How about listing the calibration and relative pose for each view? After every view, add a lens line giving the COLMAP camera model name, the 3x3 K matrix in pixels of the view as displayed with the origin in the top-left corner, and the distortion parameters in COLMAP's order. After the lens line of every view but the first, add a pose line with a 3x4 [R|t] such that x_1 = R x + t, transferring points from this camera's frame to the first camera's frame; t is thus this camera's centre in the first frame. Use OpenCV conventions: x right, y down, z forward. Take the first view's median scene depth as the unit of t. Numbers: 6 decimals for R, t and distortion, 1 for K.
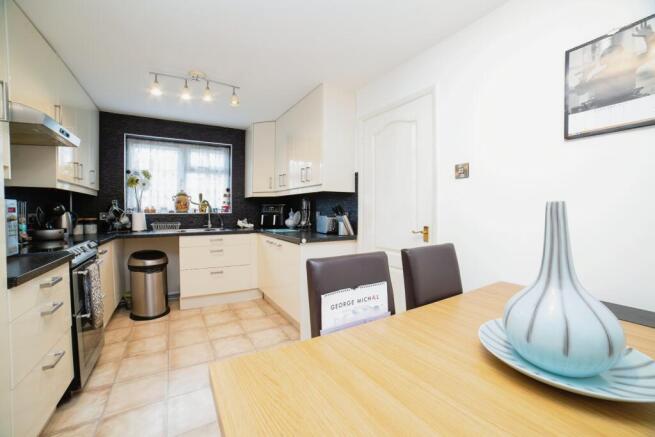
lens RADIAL K [[271.1, 0, 327.6], [0, 271.1, 221.2], [0, 0, 1]] dist [-0.036218, 0.000865]
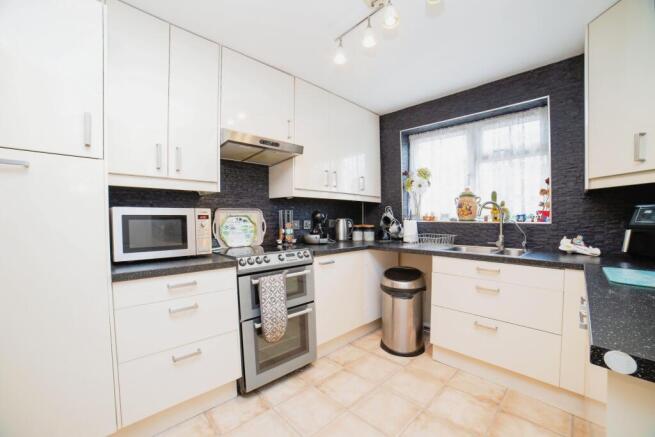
lens RADIAL K [[271.1, 0, 326.9], [0, 271.1, 222.4], [0, 0, 1]] dist [-0.036218, 0.000865]
pose [[0.224288, 0.019638, -0.974325, 0.058377], [-0.041694, 0.999075, 0.010539, -0.021838], [0.973631, 0.038260, 0.224899, 0.507924]]
